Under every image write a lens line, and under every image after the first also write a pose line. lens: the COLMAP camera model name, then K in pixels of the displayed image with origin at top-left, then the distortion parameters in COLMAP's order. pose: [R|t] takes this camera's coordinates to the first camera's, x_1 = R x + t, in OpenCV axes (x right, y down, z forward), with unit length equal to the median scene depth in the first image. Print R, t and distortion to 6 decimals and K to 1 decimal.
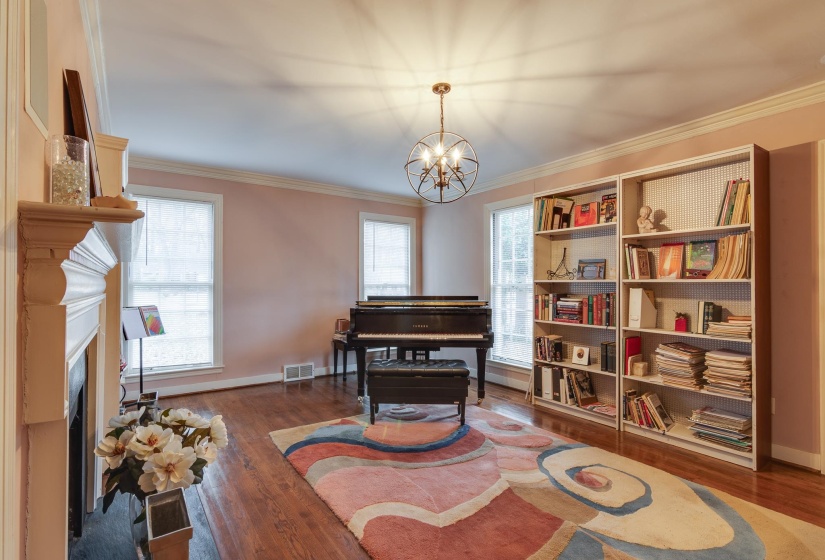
lens RADIAL K [[397.5, 0, 422.0], [0, 397.5, 282.3], [0, 0, 1]] dist [-0.000975, 0.000175]
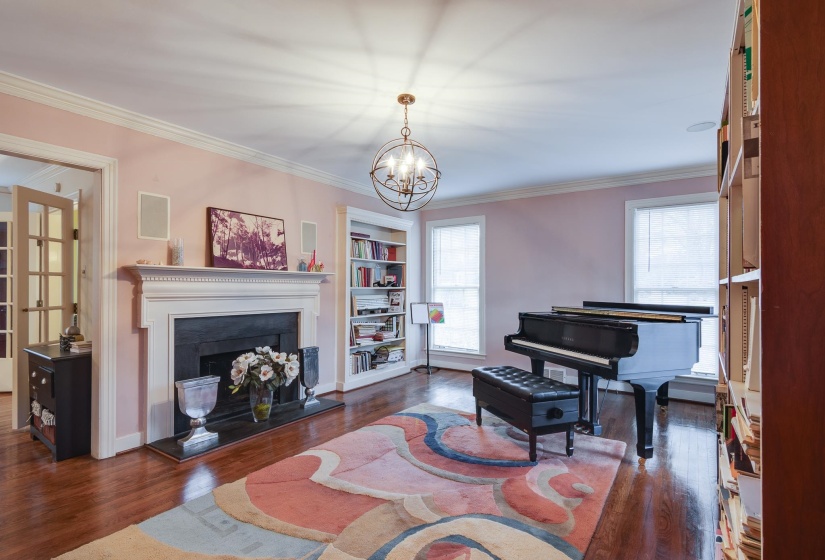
lens RADIAL K [[403.1, 0, 421.7], [0, 403.1, 285.3], [0, 0, 1]] dist [0.000441, 0.000751]
pose [[0.362768, -0.006671, -0.931856, 0.684957], [0.002397, 0.999978, -0.006226, 0.004883], [0.931876, 0.000025, 0.362776, 0.428334]]
